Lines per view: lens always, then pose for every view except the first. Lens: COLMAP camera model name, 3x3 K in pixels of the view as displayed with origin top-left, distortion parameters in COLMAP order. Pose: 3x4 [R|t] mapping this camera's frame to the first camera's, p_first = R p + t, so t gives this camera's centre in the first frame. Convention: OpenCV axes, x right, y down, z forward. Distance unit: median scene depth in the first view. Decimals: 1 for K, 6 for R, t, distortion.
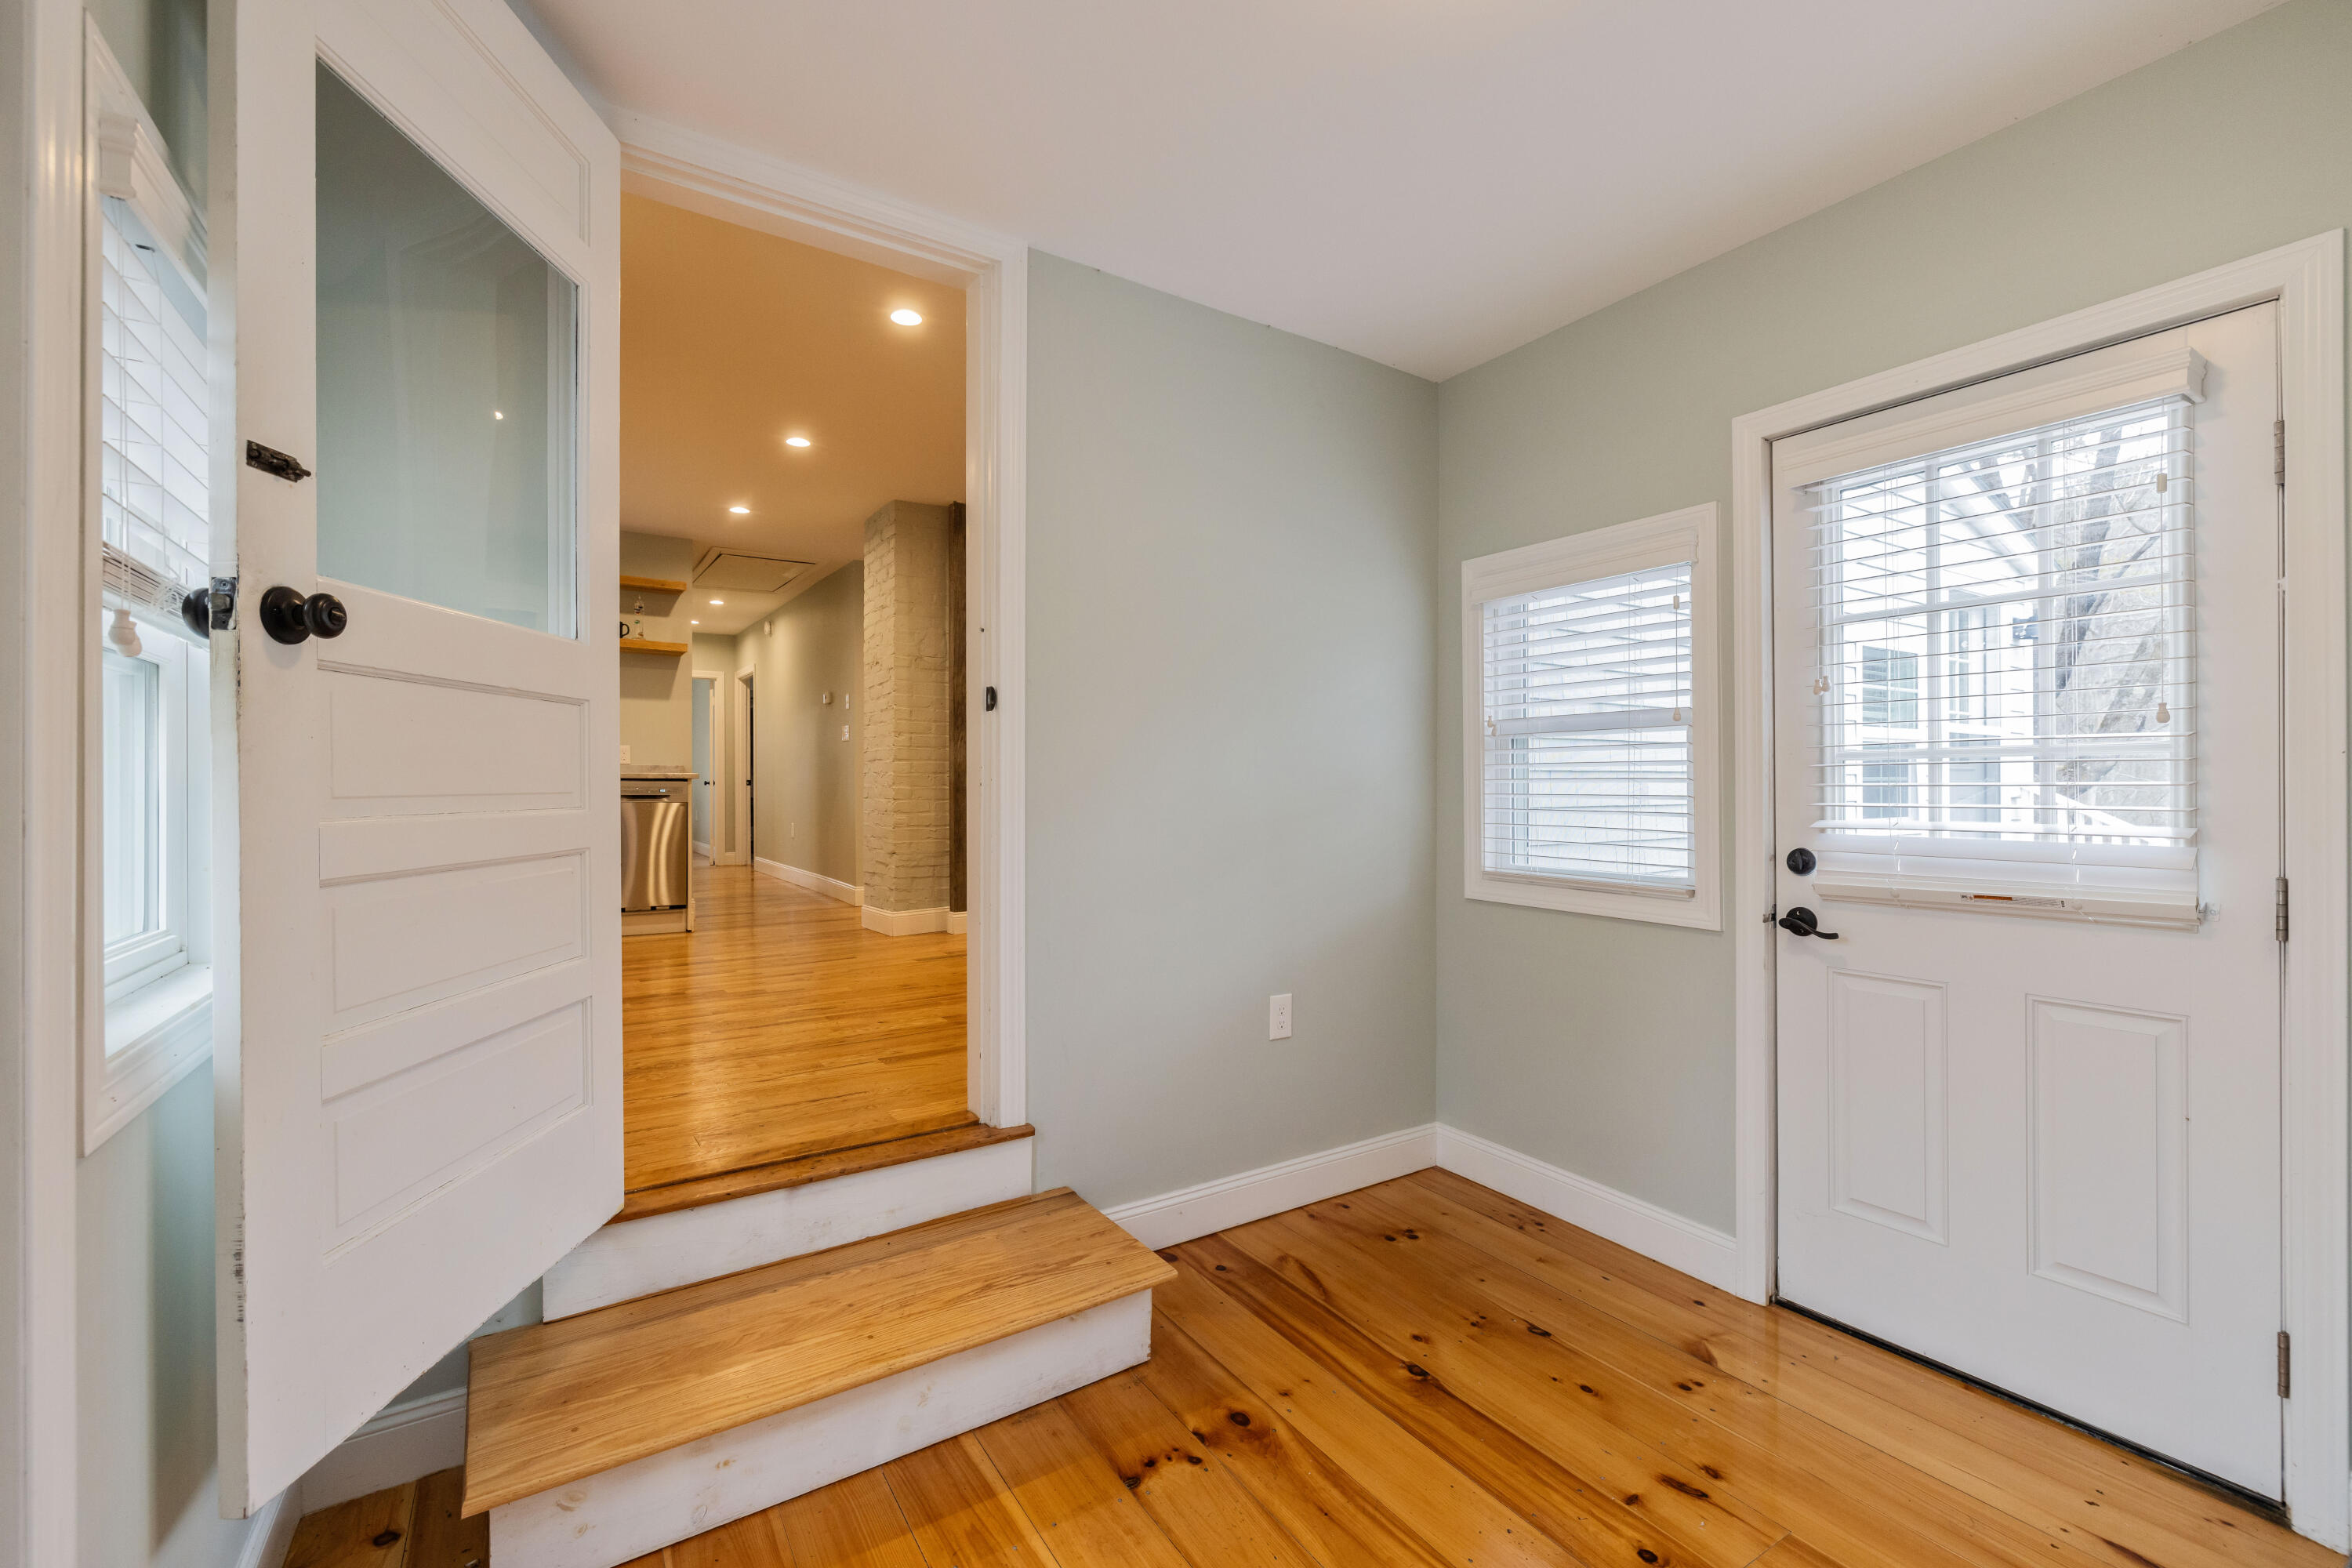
lens RADIAL K [[991.1, 0, 1174.5], [0, 991.1, 785.8], [0, 0, 1]] dist [0.002570, 0.000429]
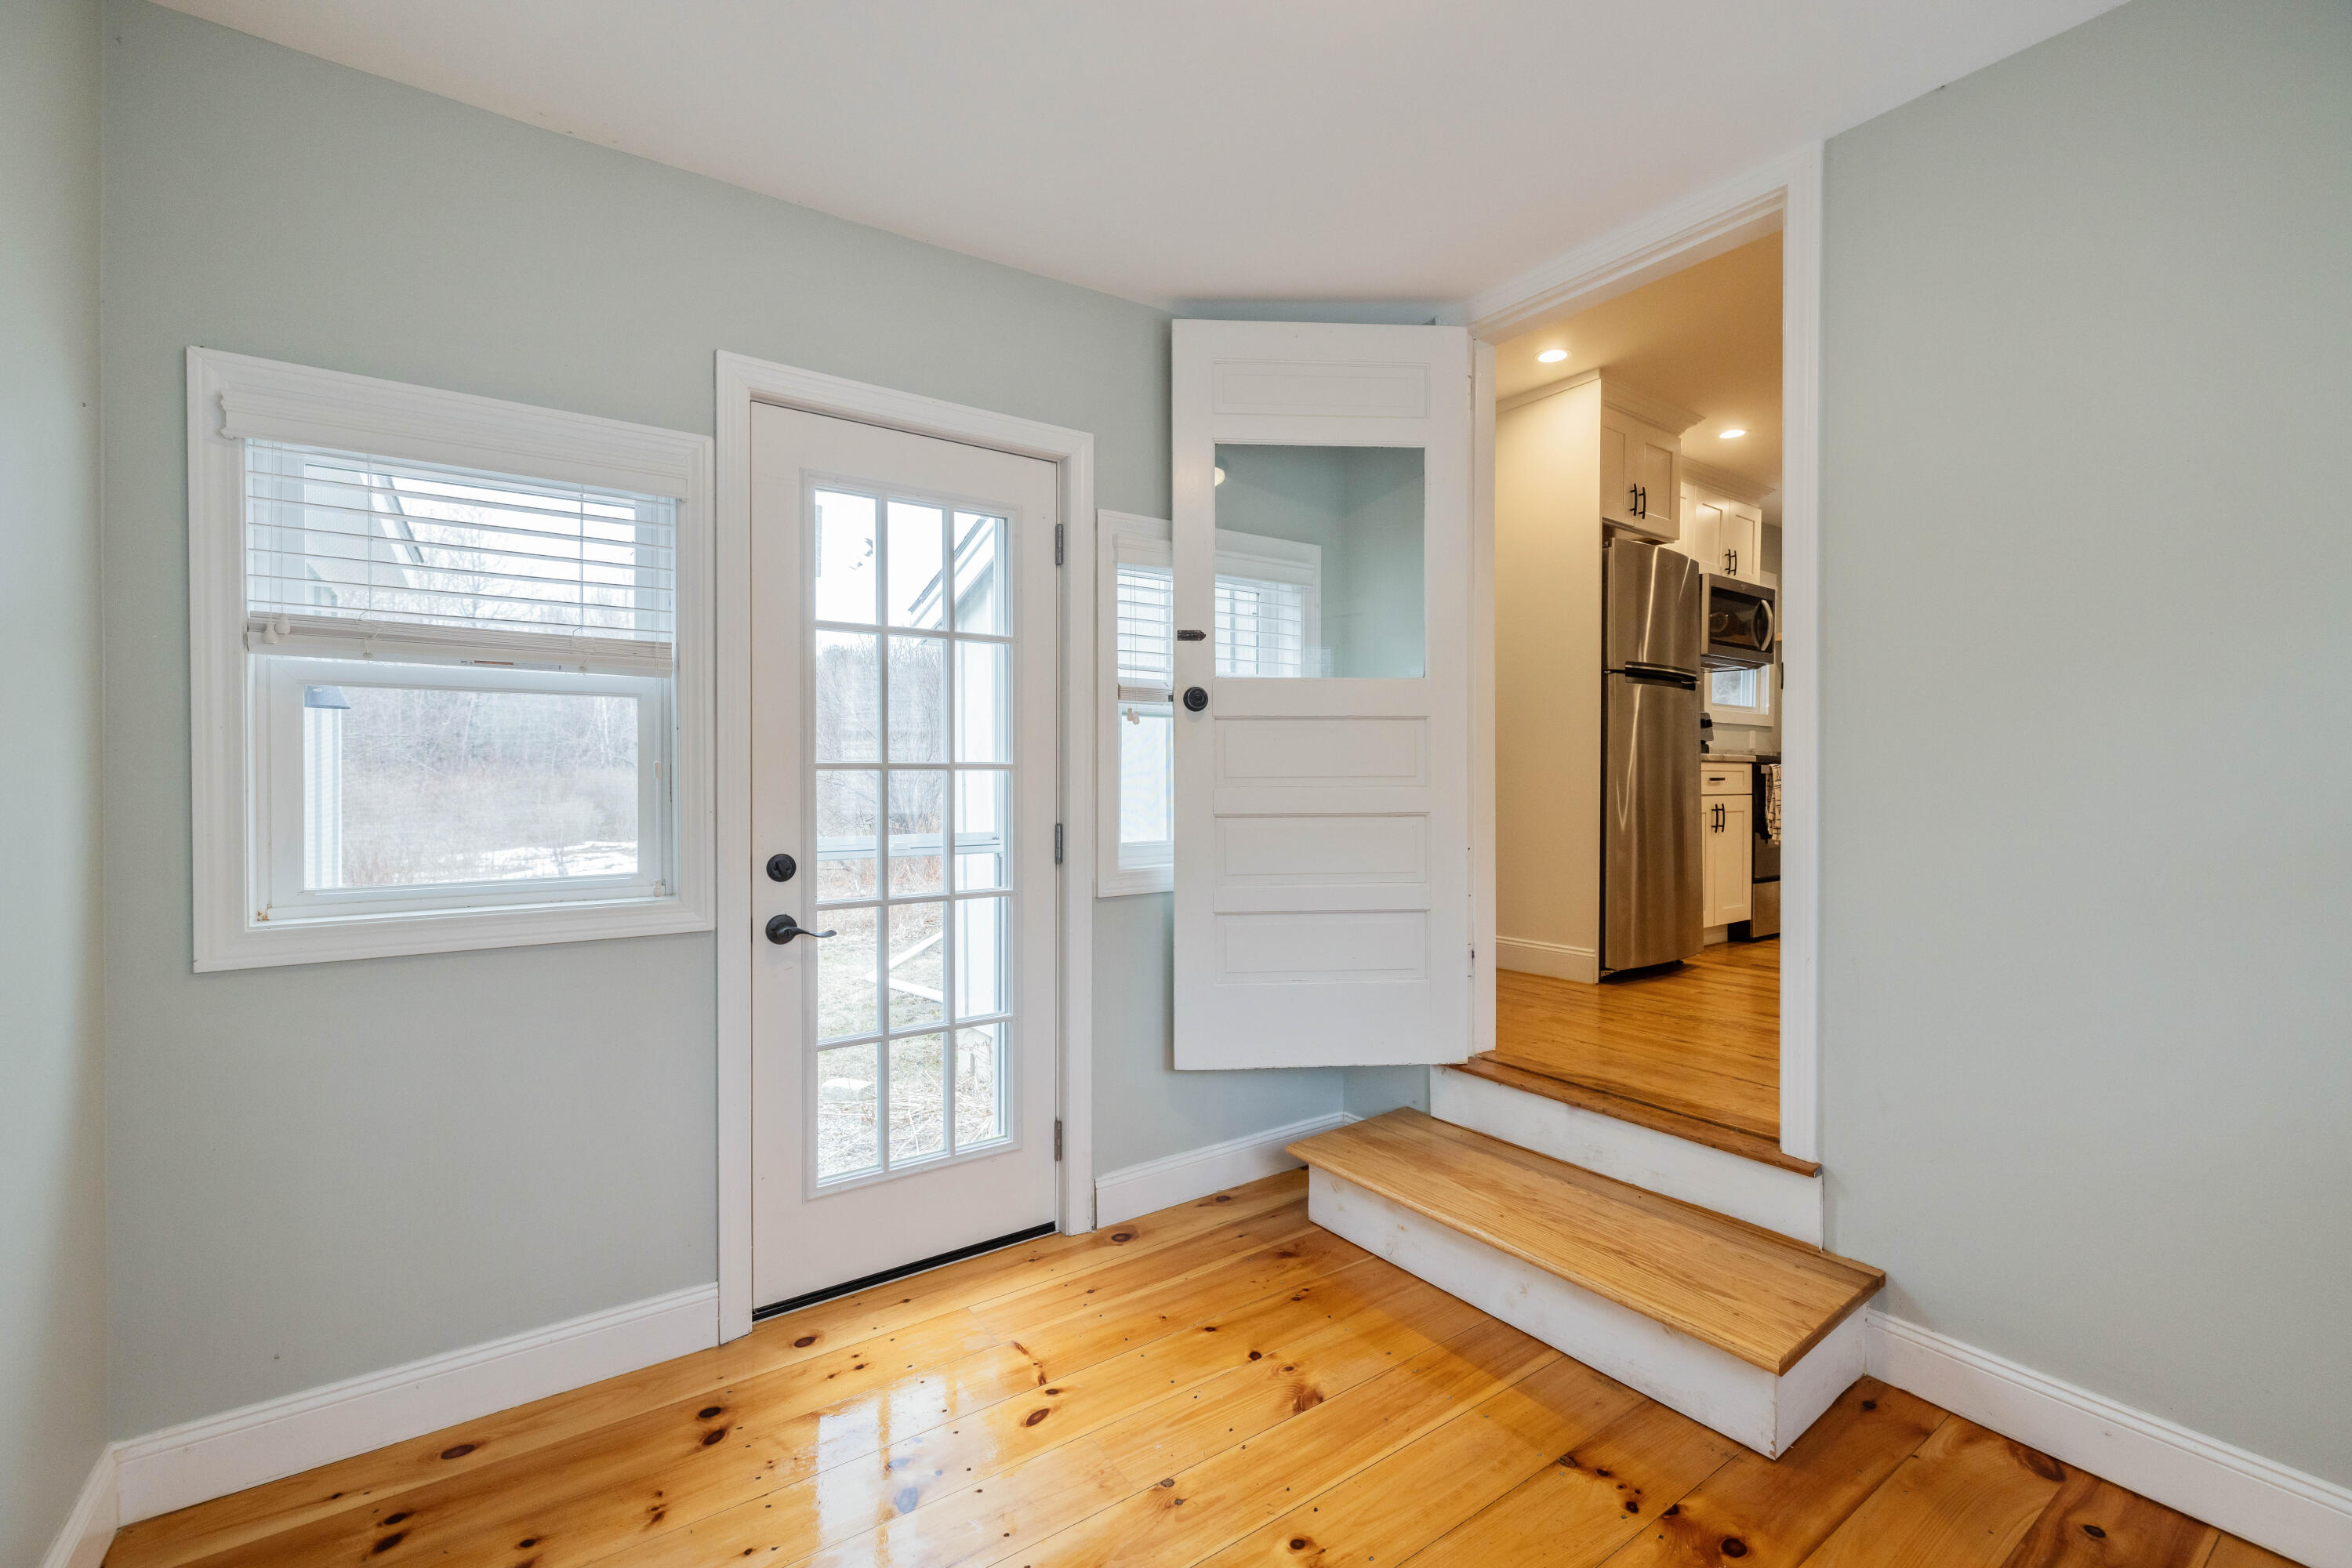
lens RADIAL K [[991.1, 0, 1174.1], [0, 991.1, 778.9], [0, 0, 1]] dist [0.002570, 0.000429]
pose [[0.041507, 0.003663, -0.999131, 0.819470], [0.000121, 0.999993, 0.003672, 0.004961], [0.999138, -0.000273, 0.041506, 0.485210]]
